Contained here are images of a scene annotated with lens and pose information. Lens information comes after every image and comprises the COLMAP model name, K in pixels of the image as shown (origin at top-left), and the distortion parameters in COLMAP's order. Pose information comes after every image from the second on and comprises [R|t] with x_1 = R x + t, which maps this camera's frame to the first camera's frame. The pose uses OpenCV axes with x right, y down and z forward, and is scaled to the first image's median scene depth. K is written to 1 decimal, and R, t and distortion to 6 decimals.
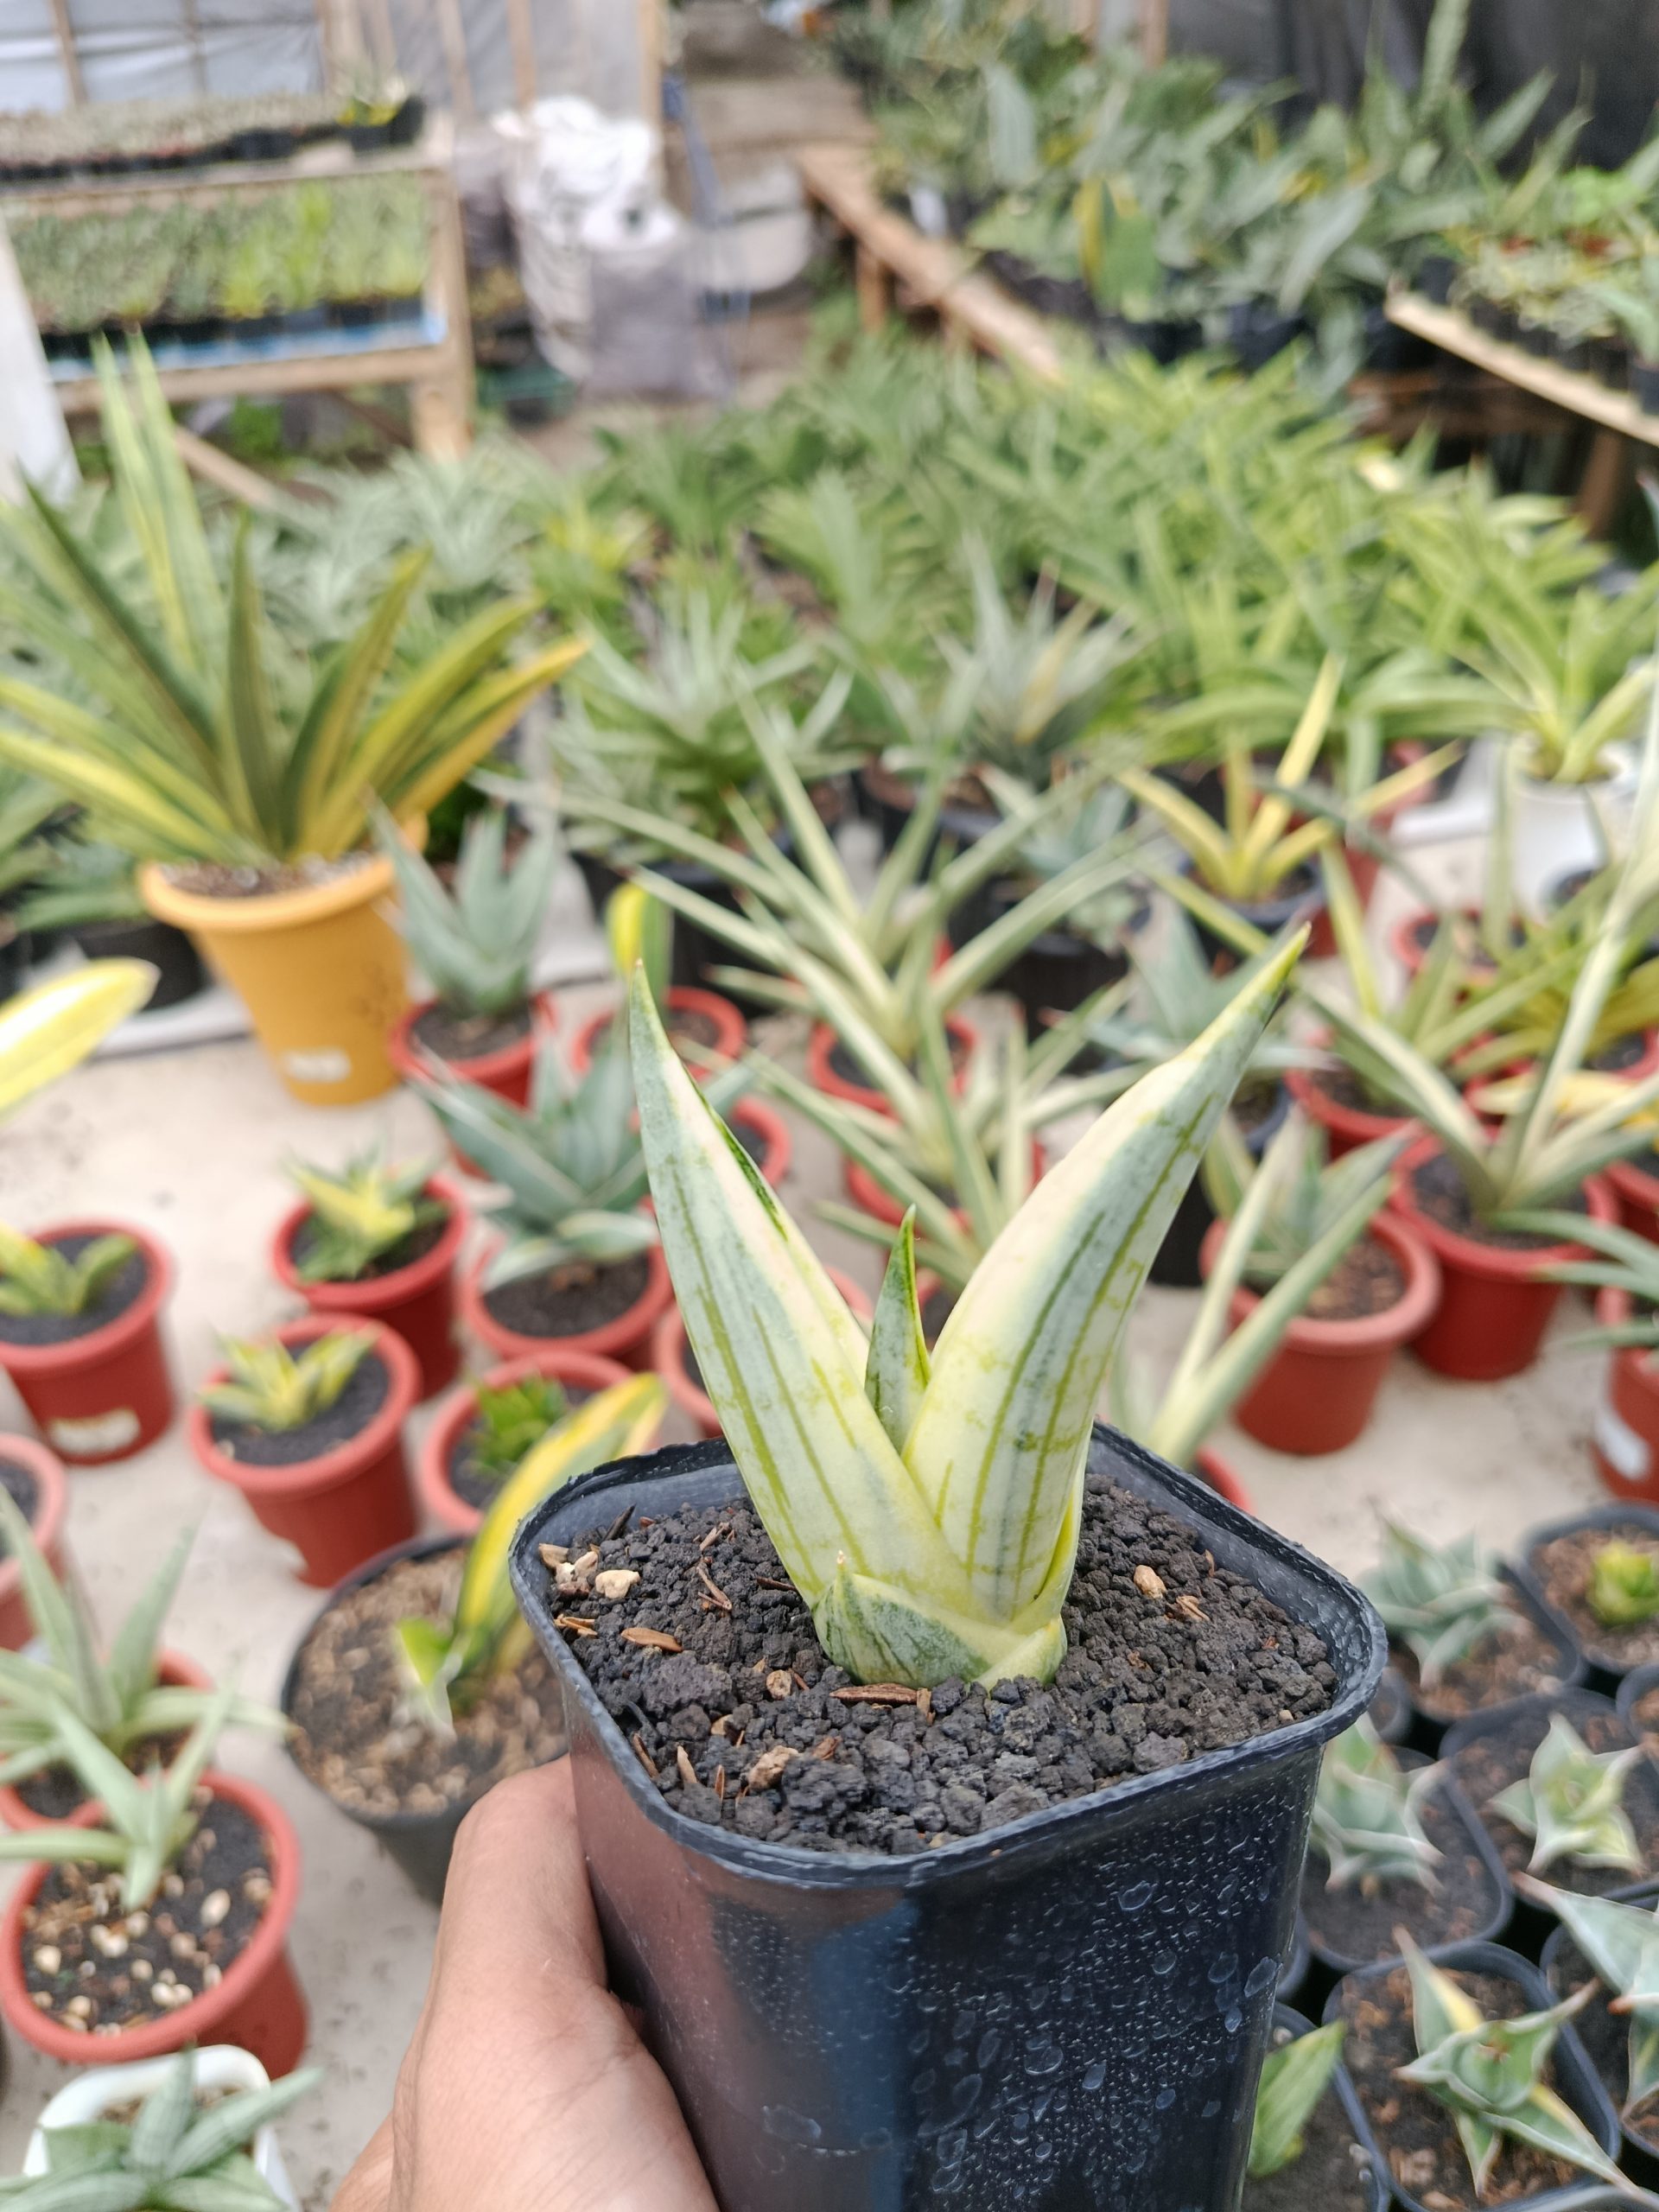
lens RADIAL K [[1683.9, 0, 839.7], [0, 1683.9, 1055.9], [0, 0, 1]] dist [-0.030849, 0.001743]
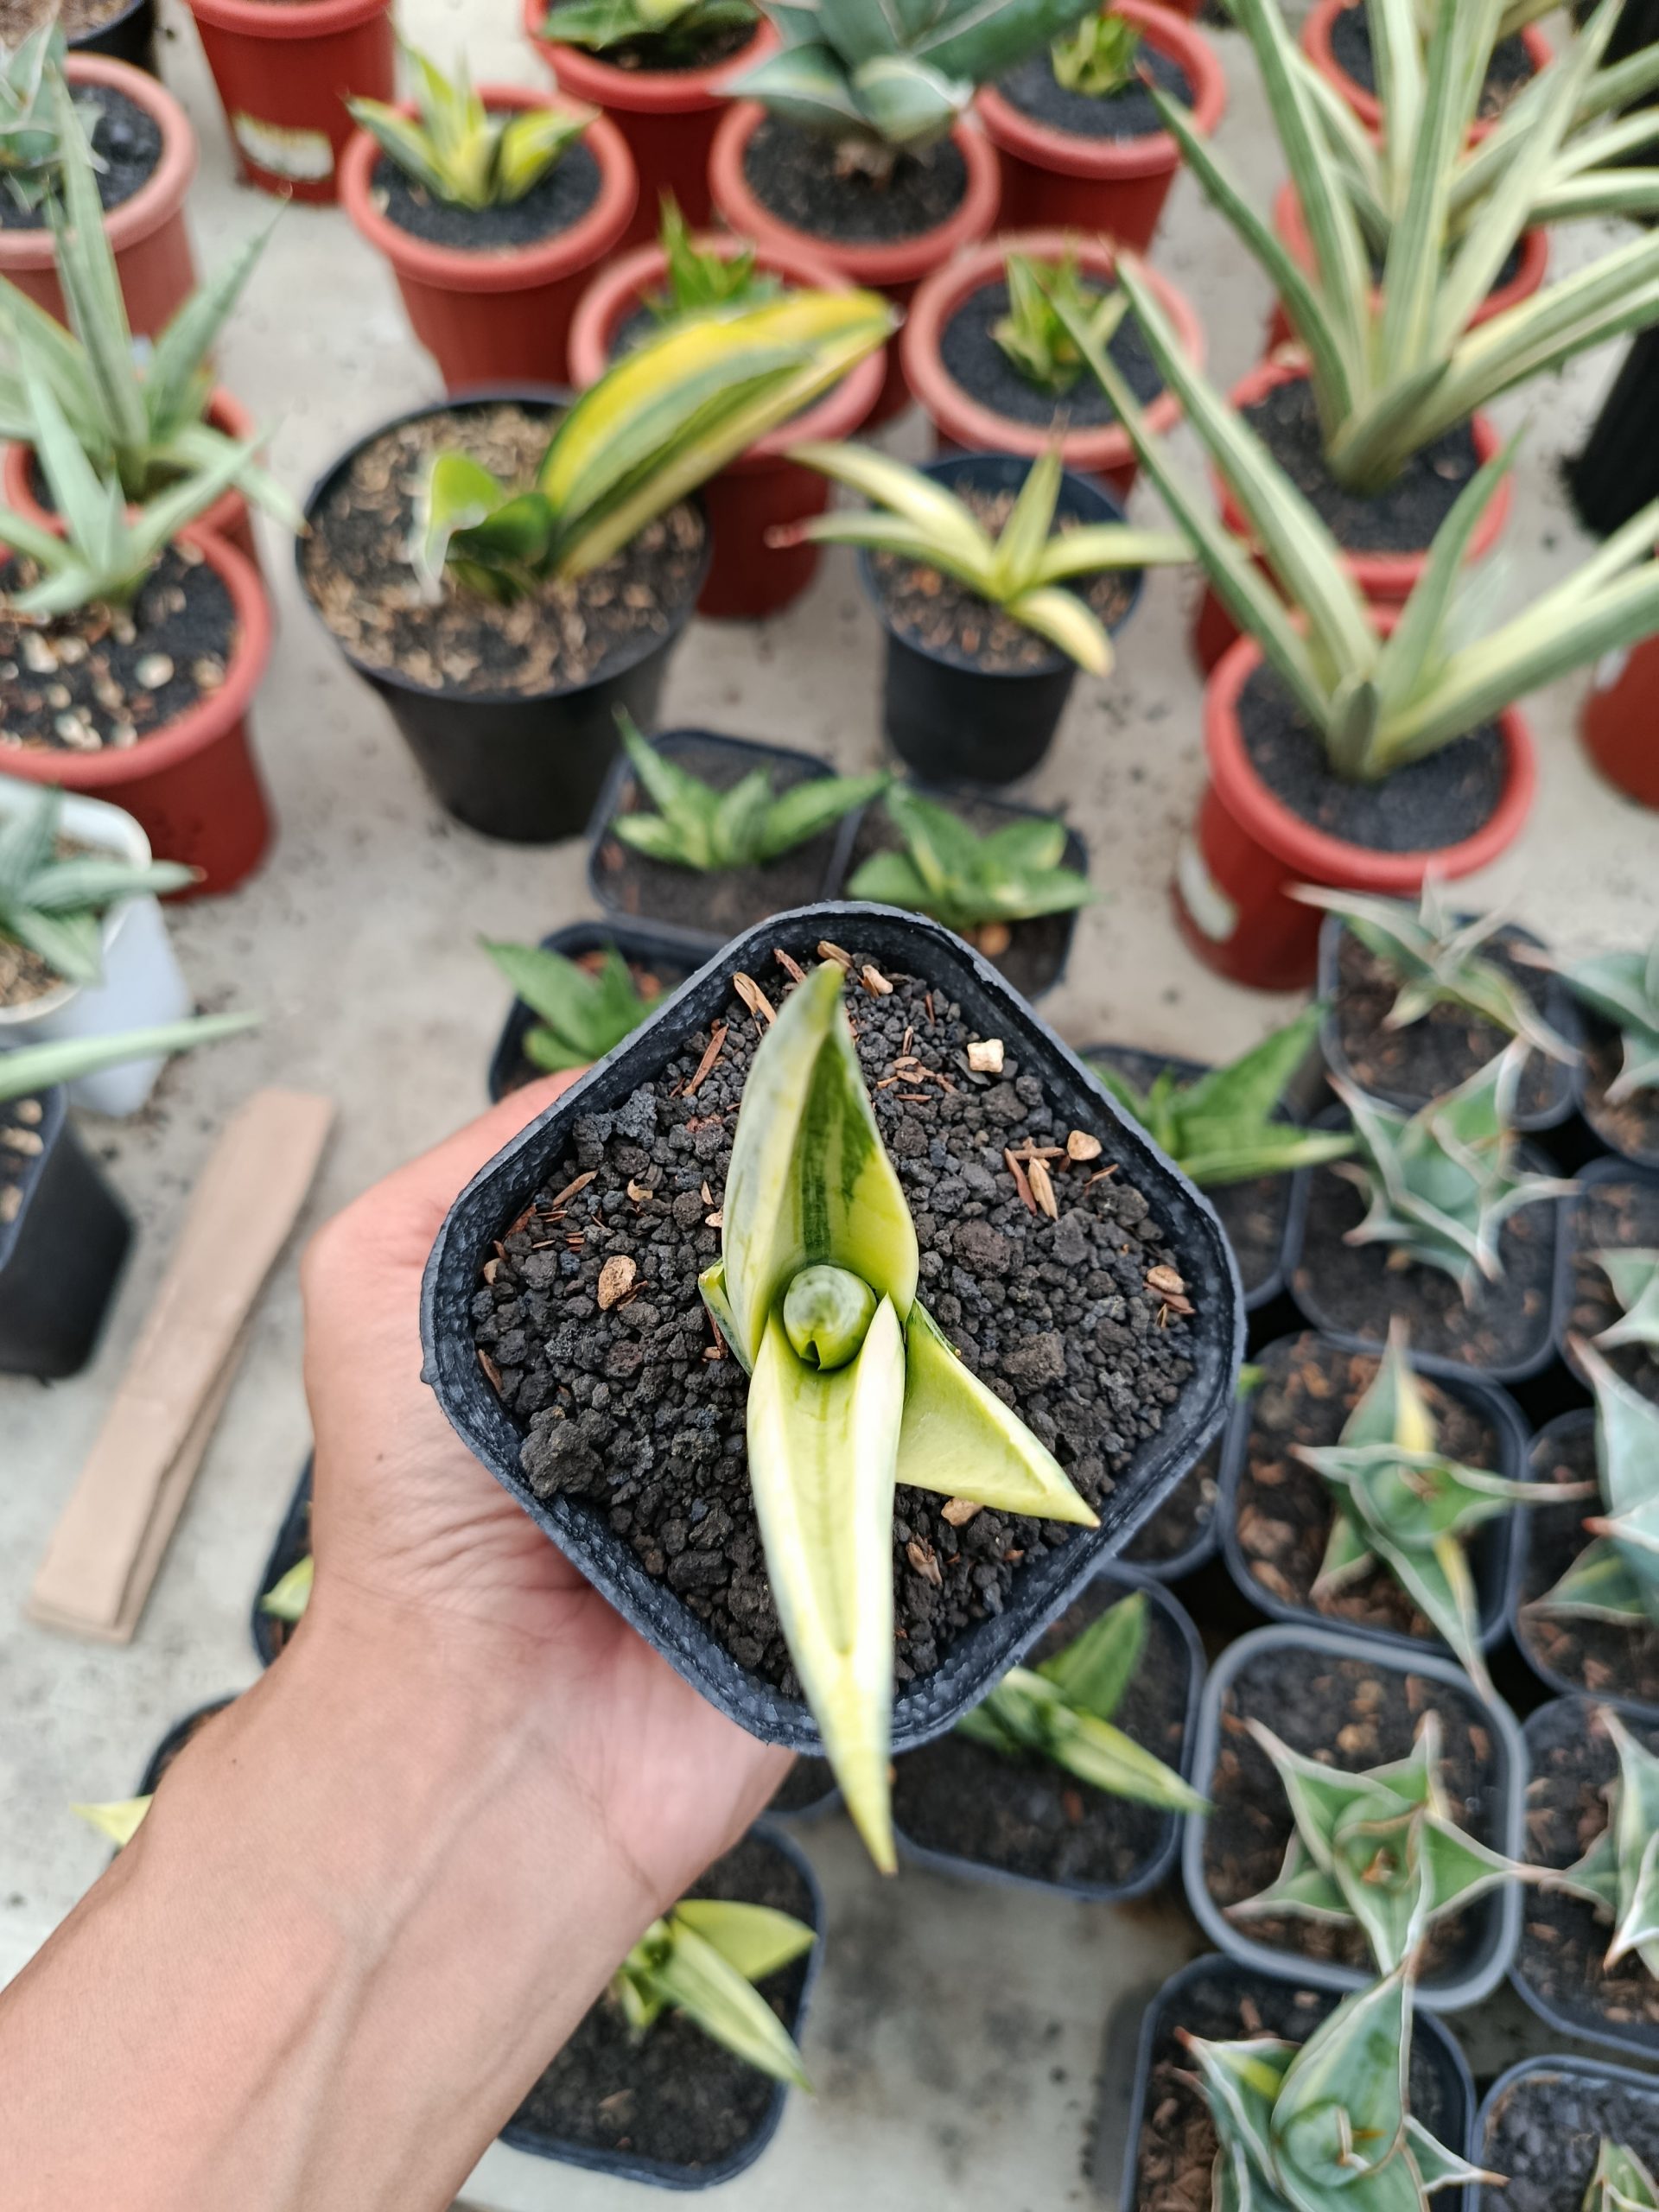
lens RADIAL K [[1683.9, 0, 816.1], [0, 1683.9, 1118.2], [0, 0, 1]] dist [-0.030849, 0.001743]
pose [[0.890219, 0.447804, -0.083552, 0.094730], [-0.343552, 0.780438, 0.522387, 0.108437], [0.299134, -0.436335, 0.848605, 0.235713]]
